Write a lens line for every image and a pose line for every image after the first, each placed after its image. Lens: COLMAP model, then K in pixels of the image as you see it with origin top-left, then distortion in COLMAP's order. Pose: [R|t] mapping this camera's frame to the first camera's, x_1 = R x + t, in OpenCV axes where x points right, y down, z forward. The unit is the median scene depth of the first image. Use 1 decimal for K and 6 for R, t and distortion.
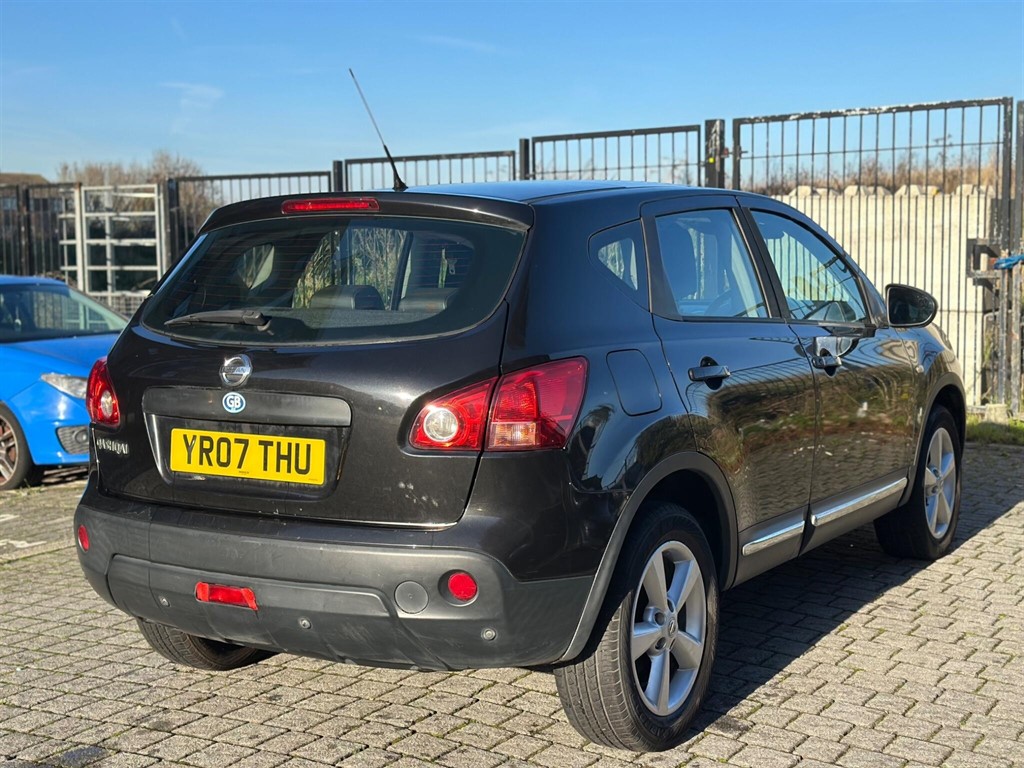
lens RADIAL K [[1431.8, 0, 512.0], [0, 1431.8, 384.0], [0, 0, 1]] dist [0.206737, -0.419635]
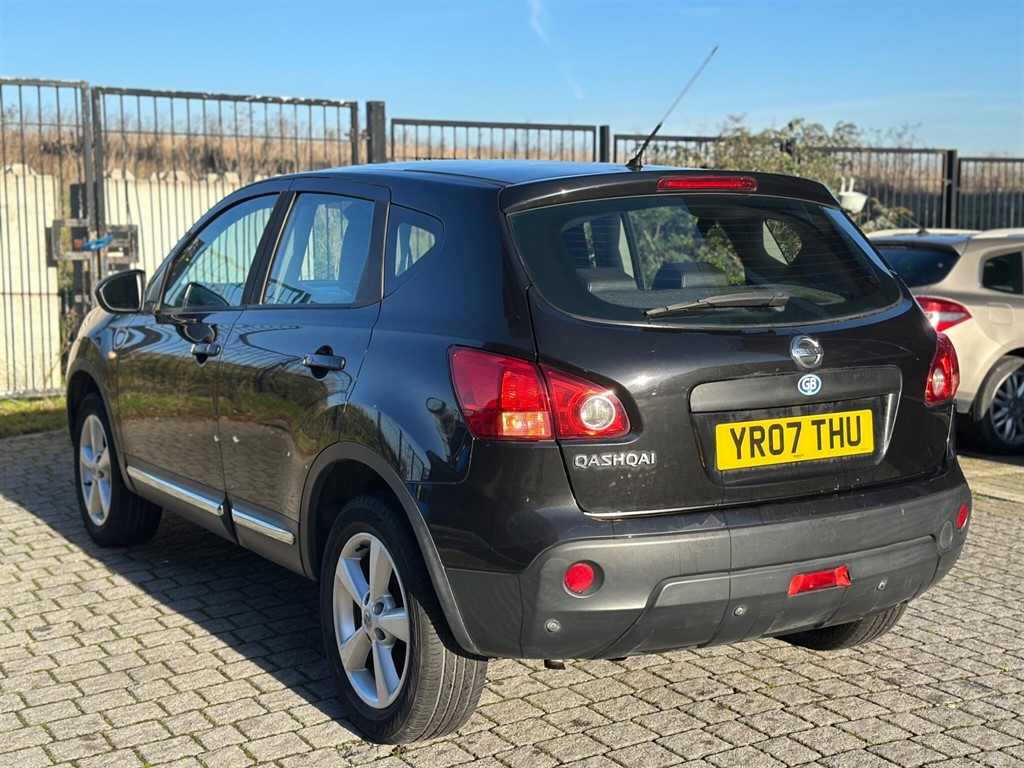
lens RADIAL K [[1431.8, 0, 512.0], [0, 1431.8, 384.0], [0, 0, 1]] dist [0.206737, -0.419635]
pose [[0.440013, -0.093790, 0.893080, -1.125154], [0.083815, 0.994479, 0.063144, -0.064614], [-0.894071, 0.047070, 0.445445, 0.722673]]
